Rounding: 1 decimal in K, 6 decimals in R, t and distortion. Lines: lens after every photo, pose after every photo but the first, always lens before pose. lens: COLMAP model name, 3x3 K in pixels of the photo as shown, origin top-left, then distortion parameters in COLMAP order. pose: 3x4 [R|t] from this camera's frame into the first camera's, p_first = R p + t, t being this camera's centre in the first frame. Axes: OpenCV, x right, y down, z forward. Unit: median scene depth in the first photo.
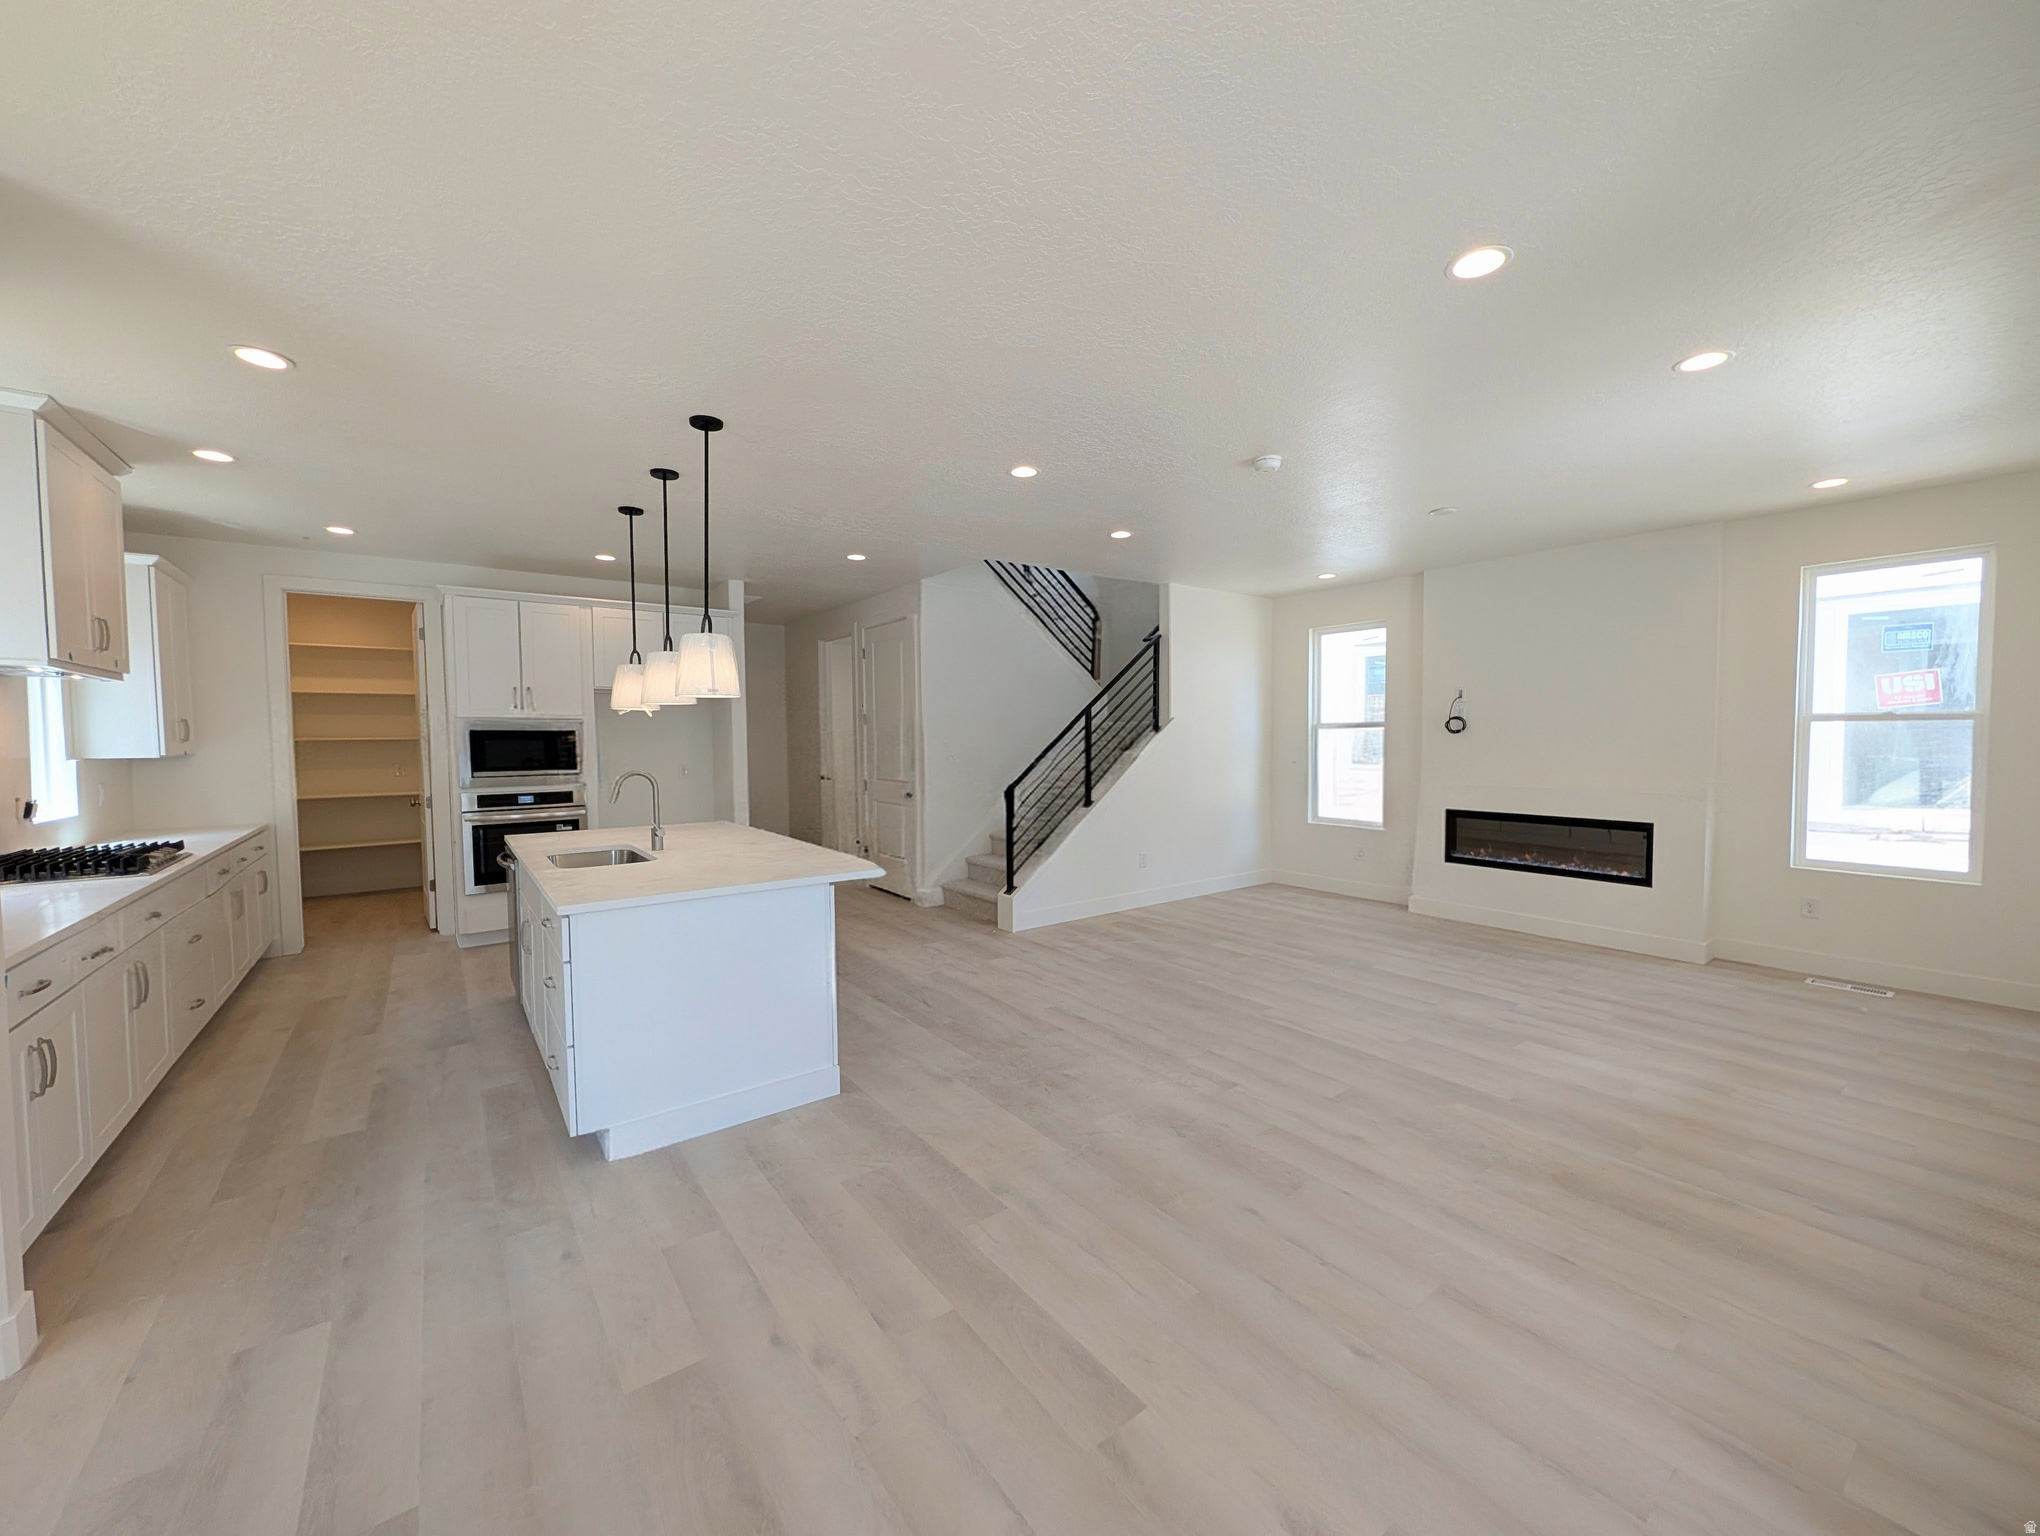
lens RADIAL K [[785.2, 0, 1019.5], [0, 785.2, 764.6], [0, 0, 1]] dist [0.001091, 0.000445]
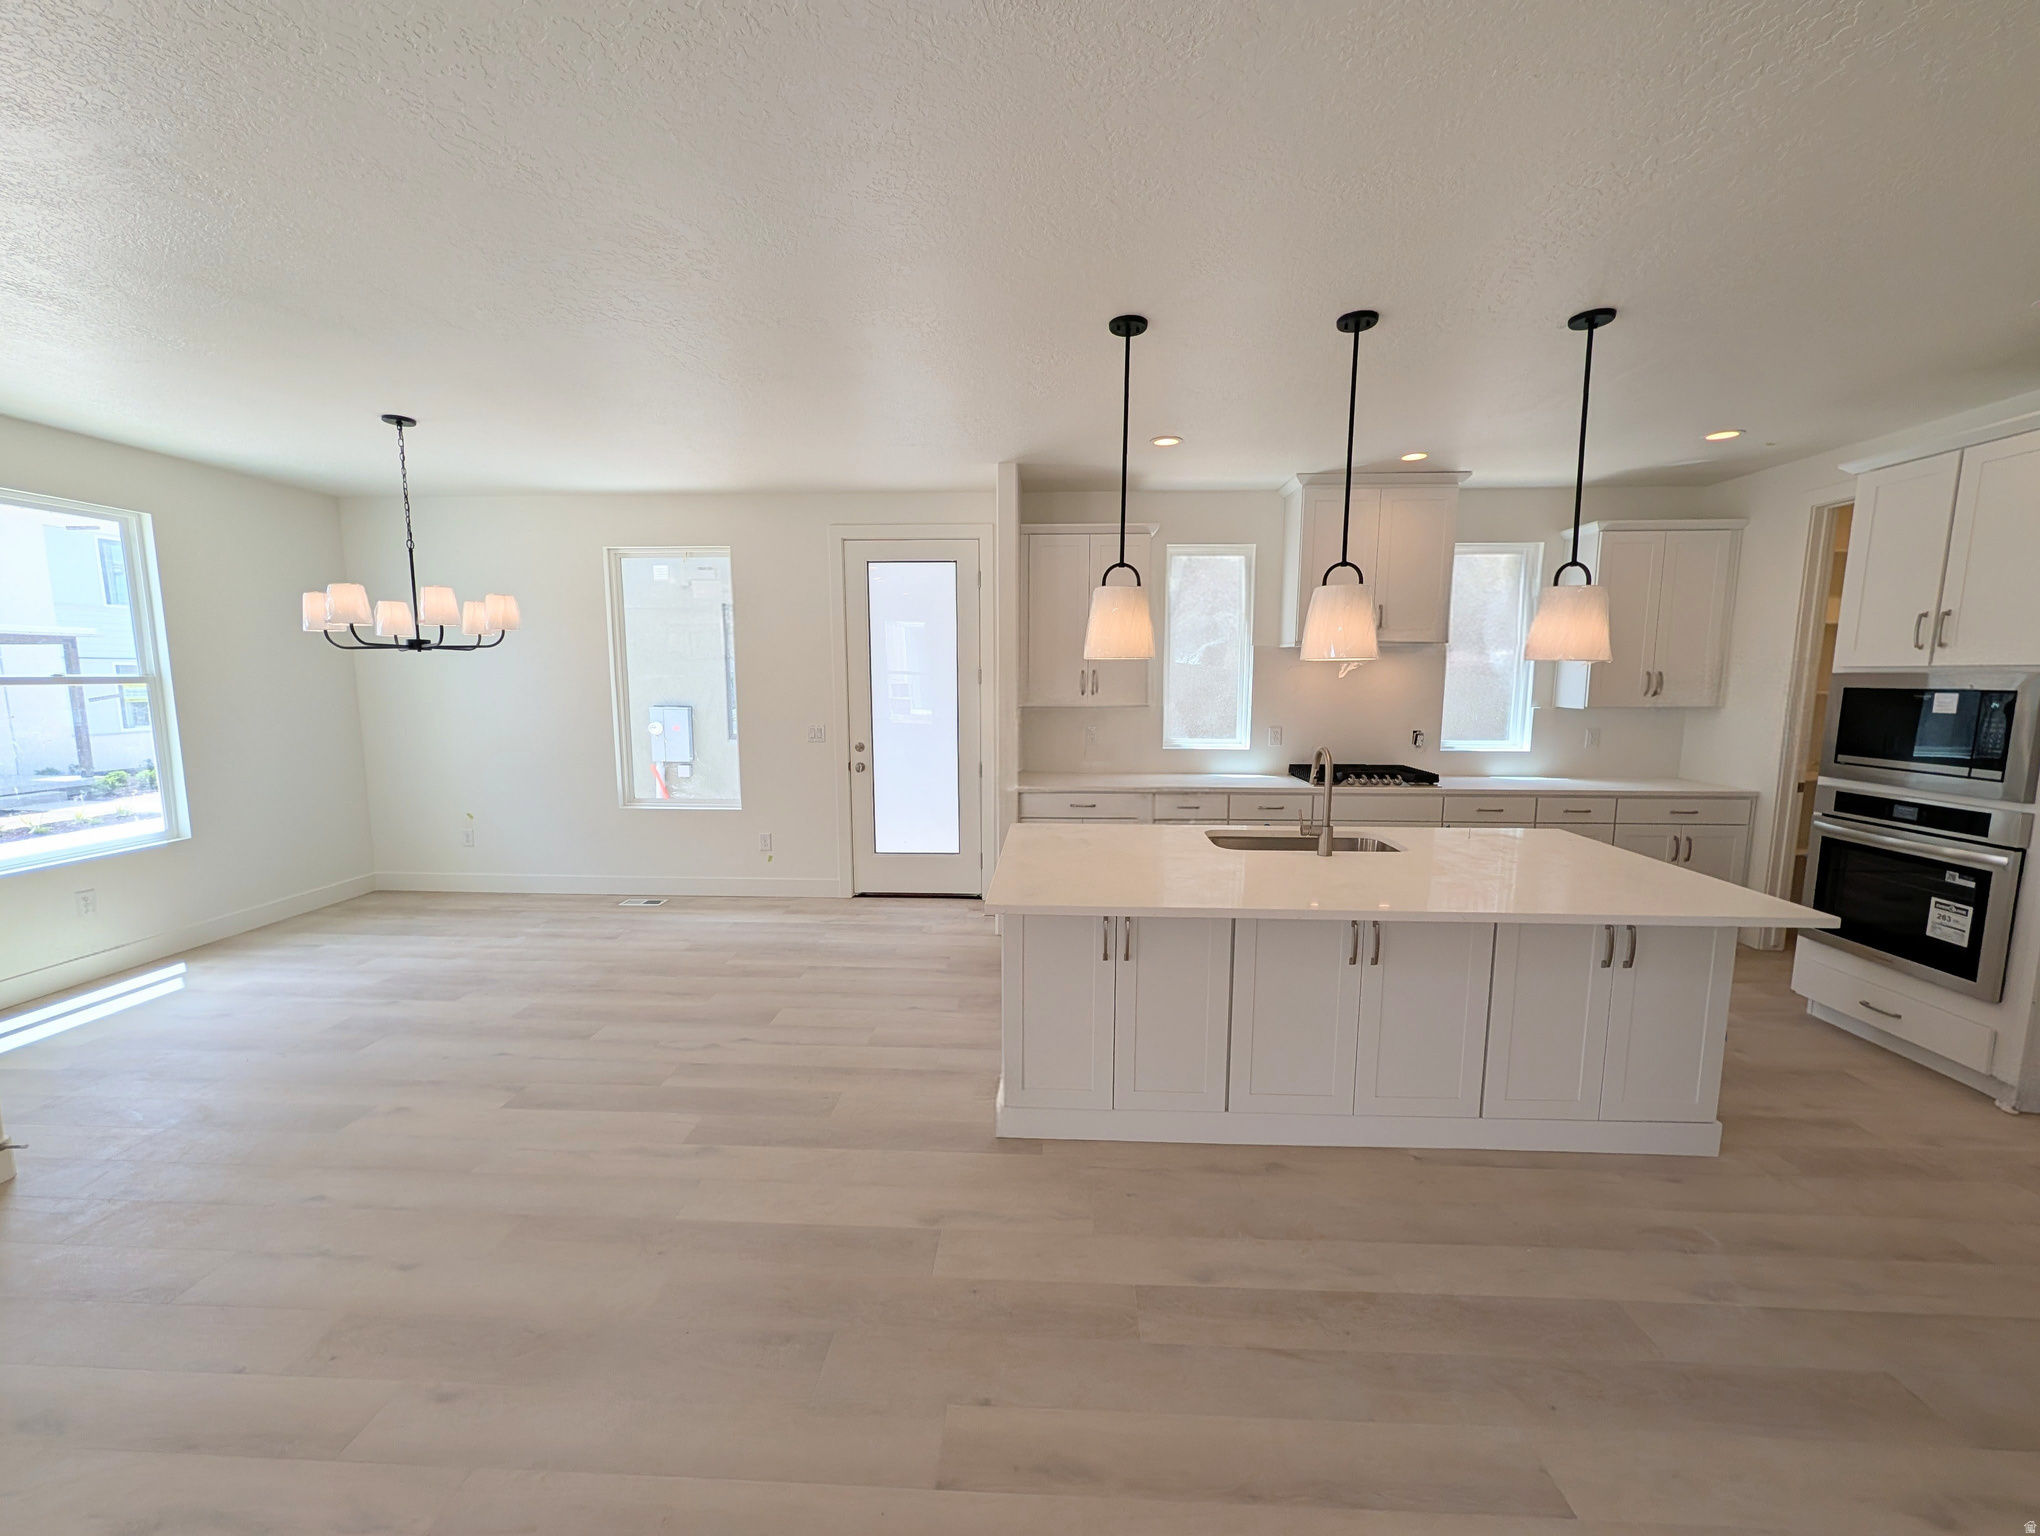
lens RADIAL K [[783.0, 0, 1032.4], [0, 783.0, 775.8], [0, 0, 1]] dist [0.000051, 0.000285]
pose [[-0.626437, 0.108919, -0.771824, 0.207778], [-0.026091, 0.986704, 0.160419, -0.058256], [0.779035, 0.120630, -0.615267, 0.884966]]
